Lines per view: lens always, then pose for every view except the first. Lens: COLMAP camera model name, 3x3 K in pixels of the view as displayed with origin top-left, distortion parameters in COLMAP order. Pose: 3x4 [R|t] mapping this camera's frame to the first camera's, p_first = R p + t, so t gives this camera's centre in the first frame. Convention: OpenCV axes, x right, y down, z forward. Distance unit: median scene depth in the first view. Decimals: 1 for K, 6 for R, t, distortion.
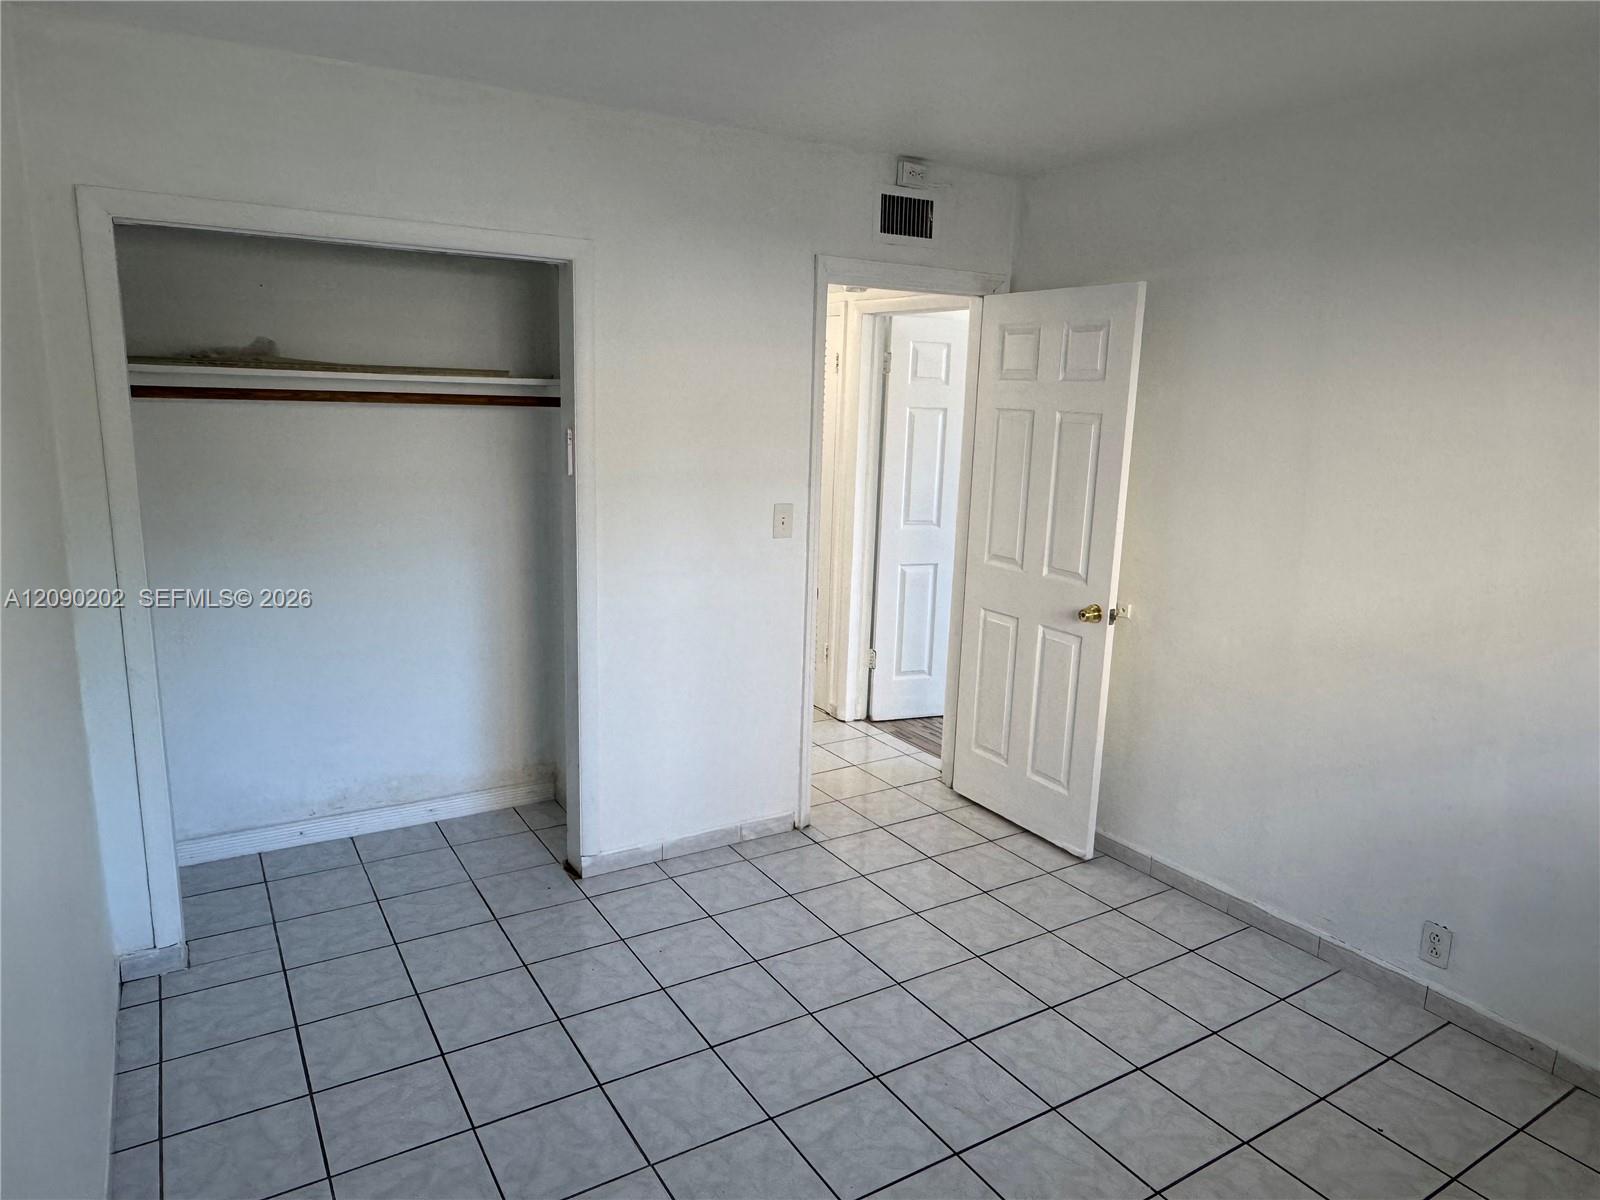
lens RADIAL K [[1032.9, 0, 810.3], [0, 1032.9, 597.9], [0, 0, 1]] dist [-0.009308, 0.005419]
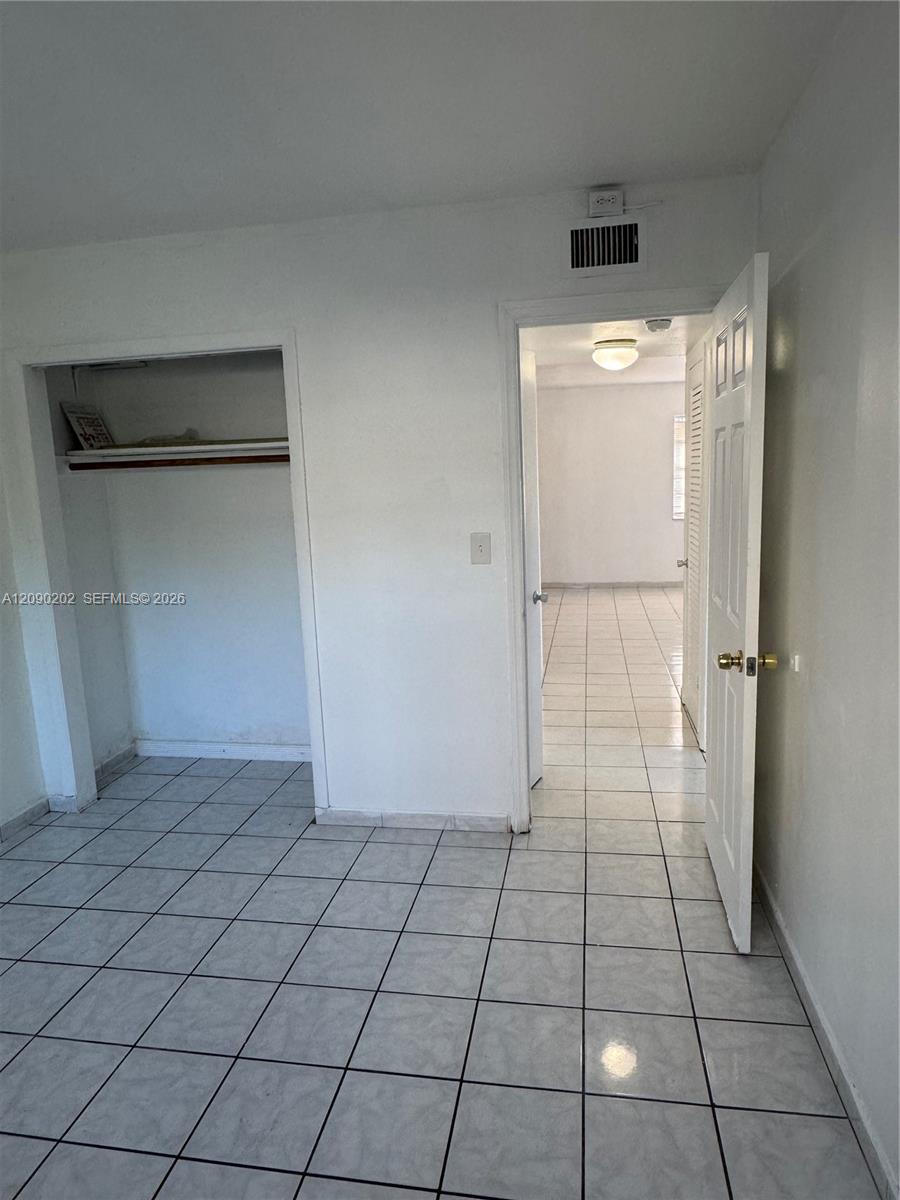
lens RADIAL K [[774.7, 0, 451.1], [0, 774.7, 603.3], [0, 0, 1]] dist [-0.009308, 0.005419]
pose [[0.738730, 0.055603, -0.671704, 0.522885], [-0.070784, 0.997480, 0.004723, -0.018818], [0.670274, 0.044057, 0.740805, 0.374816]]
